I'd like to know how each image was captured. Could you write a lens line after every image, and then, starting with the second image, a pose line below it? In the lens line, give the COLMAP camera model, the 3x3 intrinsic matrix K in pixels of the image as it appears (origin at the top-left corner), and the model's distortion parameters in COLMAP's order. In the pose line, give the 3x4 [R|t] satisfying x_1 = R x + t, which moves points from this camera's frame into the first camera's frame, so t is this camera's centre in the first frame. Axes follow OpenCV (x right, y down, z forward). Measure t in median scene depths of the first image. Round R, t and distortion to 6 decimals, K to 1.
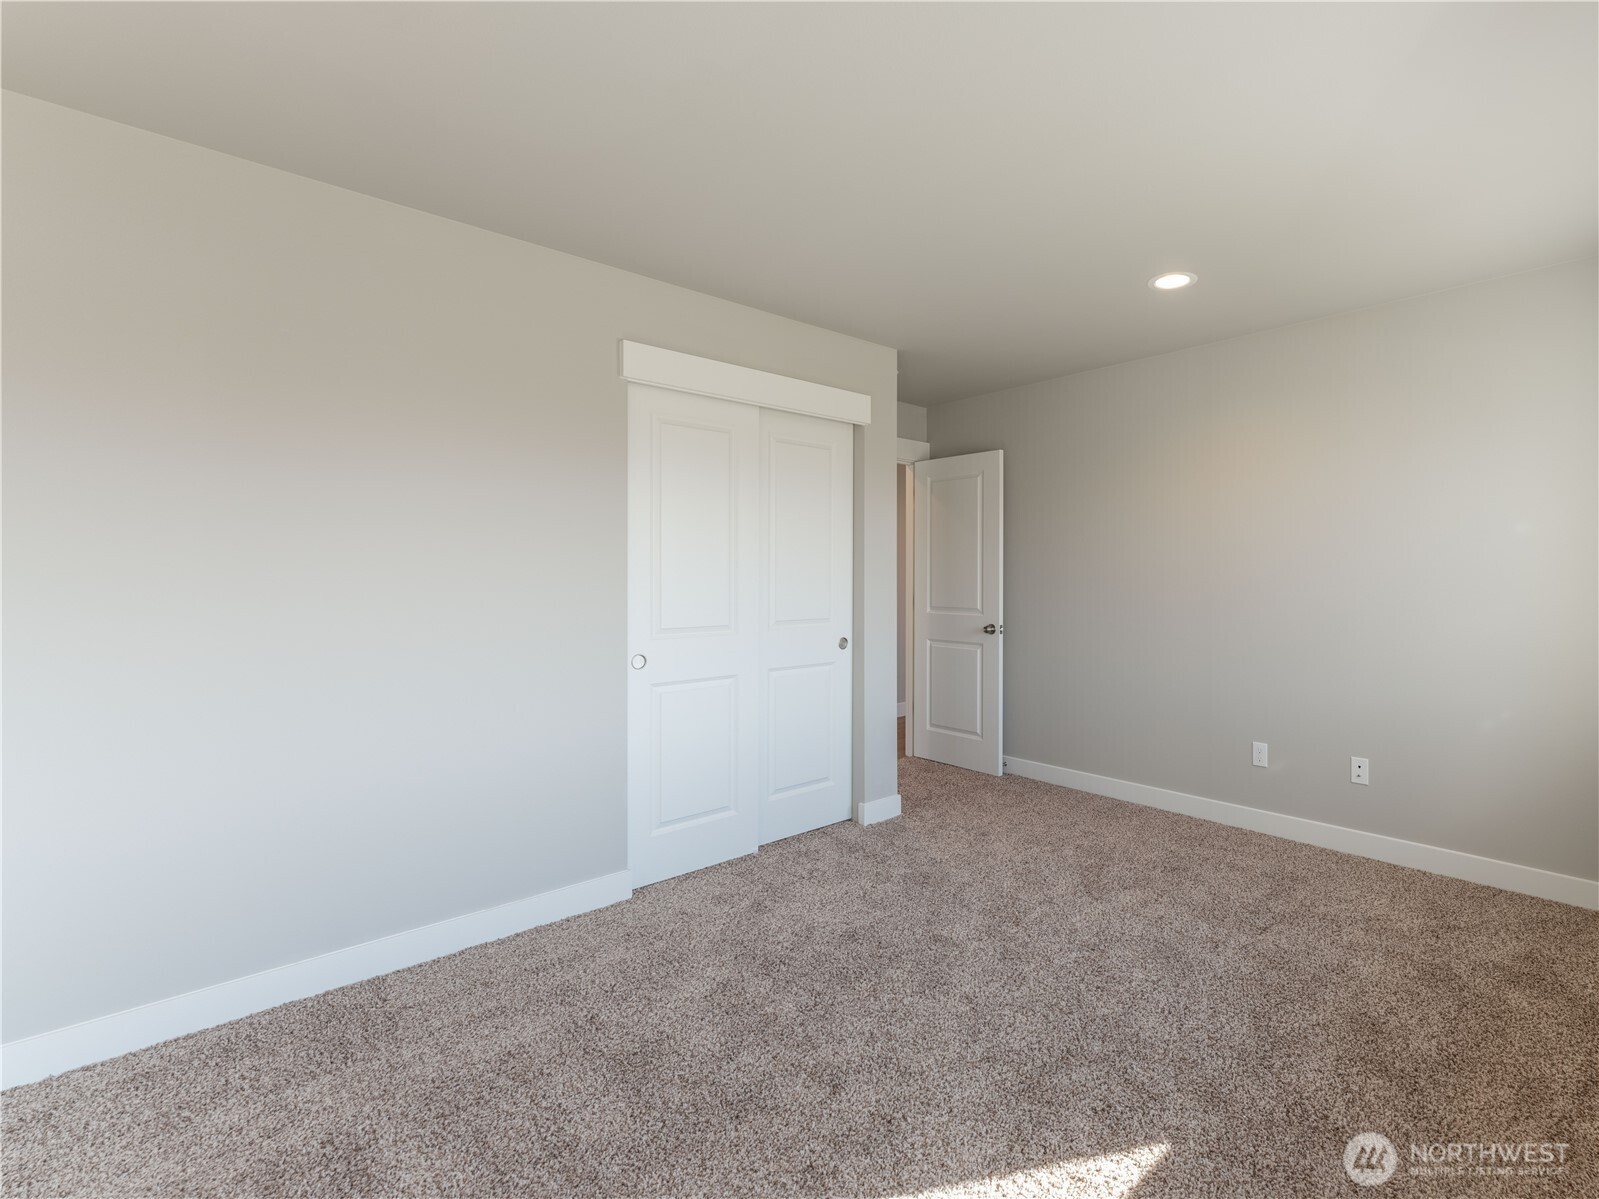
lens RADIAL K [[692.4, 0, 793.9], [0, 692.4, 601.1], [0, 0, 1]] dist [-0.000241, -0.000179]
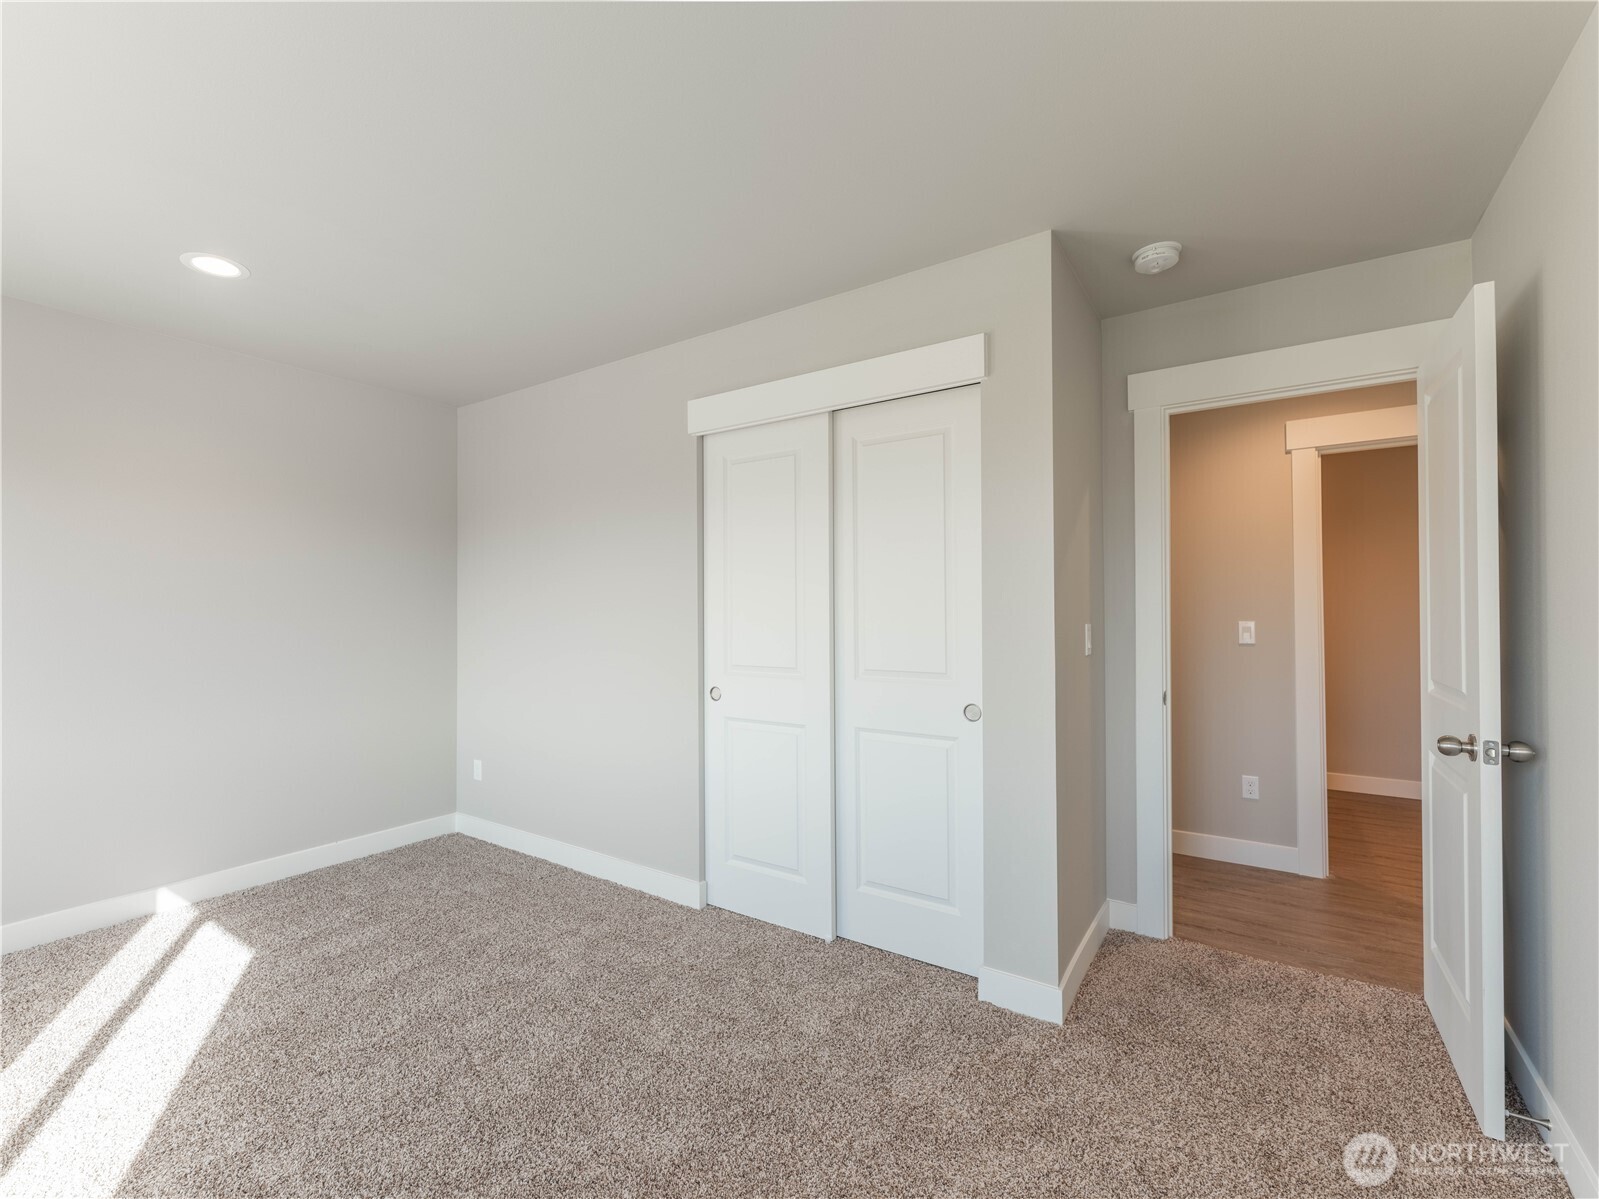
lens RADIAL K [[692.4, 0, 793.9], [0, 692.4, 601.1], [0, 0, 1]] dist [-0.000241, -0.000179]
pose [[0.307954, 0.004131, -0.951392, 0.755495], [-0.015718, 0.999876, -0.000746, -0.050556], [0.951271, 0.015184, 0.307981, 0.718349]]
